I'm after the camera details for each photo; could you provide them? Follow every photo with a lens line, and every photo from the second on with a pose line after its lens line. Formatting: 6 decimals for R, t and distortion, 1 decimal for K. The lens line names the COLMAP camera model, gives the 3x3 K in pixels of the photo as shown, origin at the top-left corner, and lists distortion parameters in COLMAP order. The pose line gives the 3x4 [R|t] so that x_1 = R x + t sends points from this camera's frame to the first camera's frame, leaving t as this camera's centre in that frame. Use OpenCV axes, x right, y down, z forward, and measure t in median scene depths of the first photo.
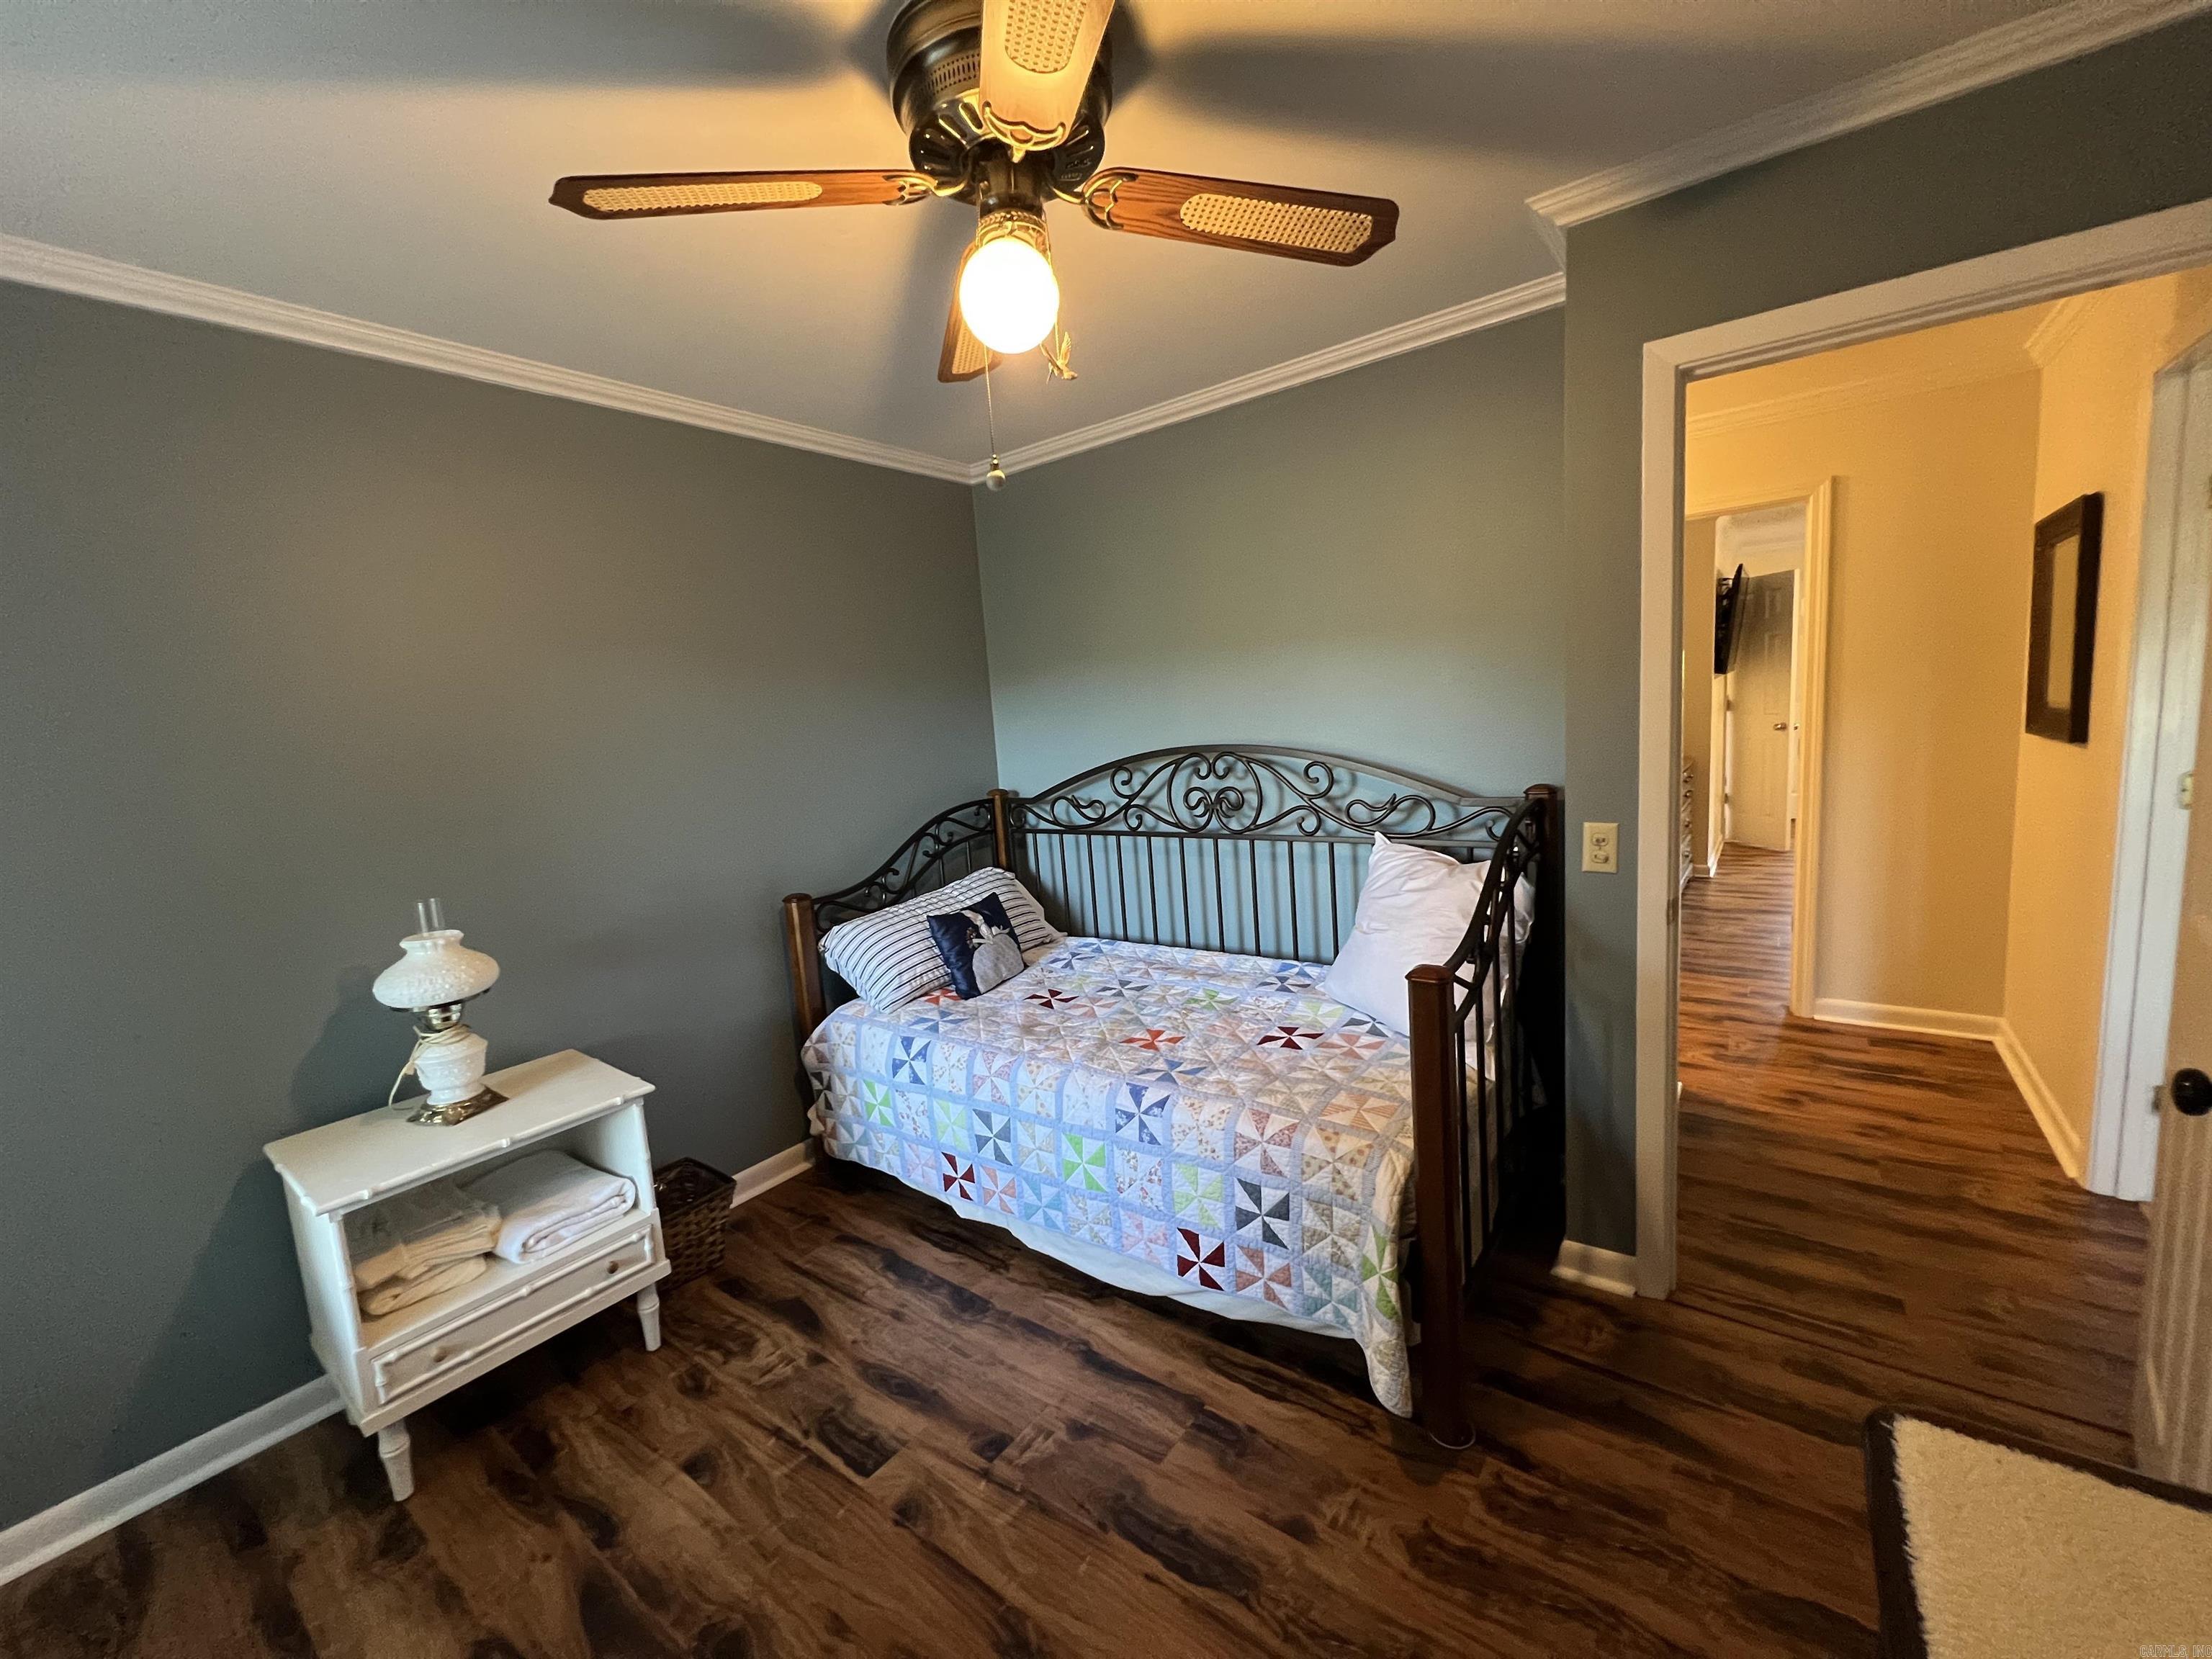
lens RADIAL K [[880.2, 0, 1098.9], [0, 880.2, 824.2], [0, 0, 1]] dist [-0.000799, -0.000017]
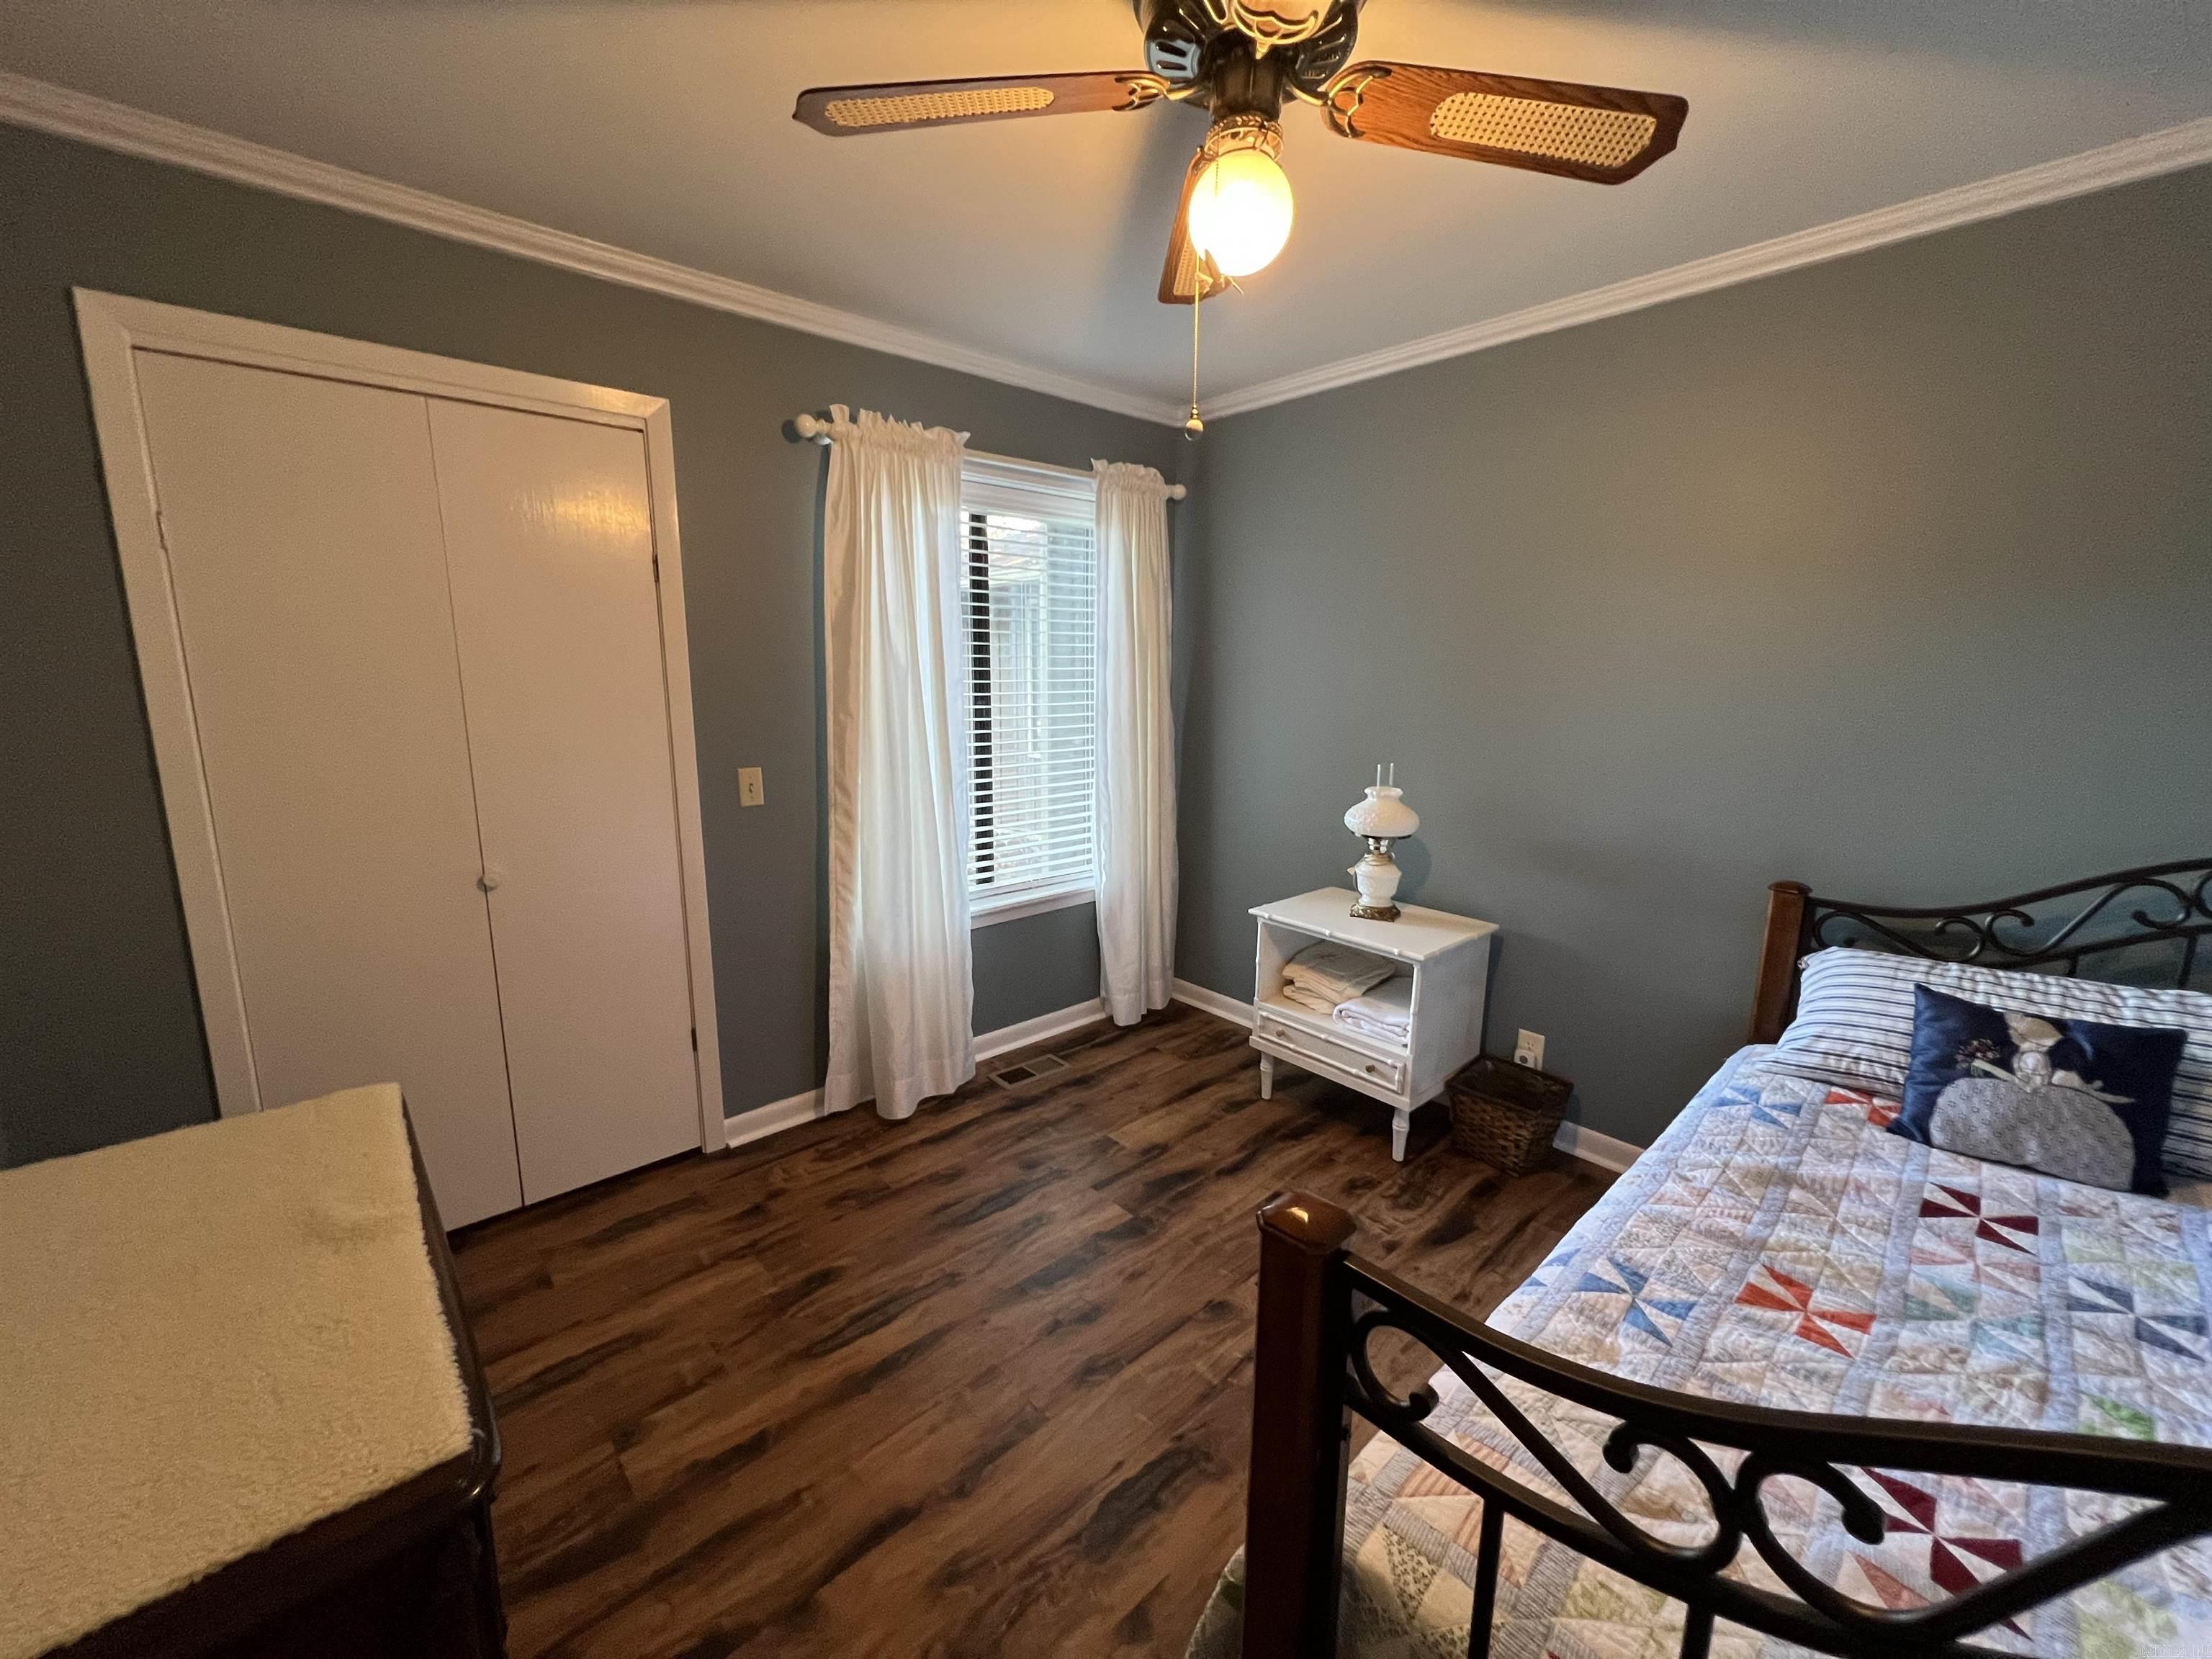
lens RADIAL K [[880.2, 0, 1098.9], [0, 880.2, 824.2], [0, 0, 1]] dist [-0.000799, -0.000017]
pose [[-0.178997, 0.245602, -0.952701, 0.563388], [-0.123100, 0.955140, 0.269360, -0.117713], [0.976118, 0.165492, -0.140734, 0.622189]]
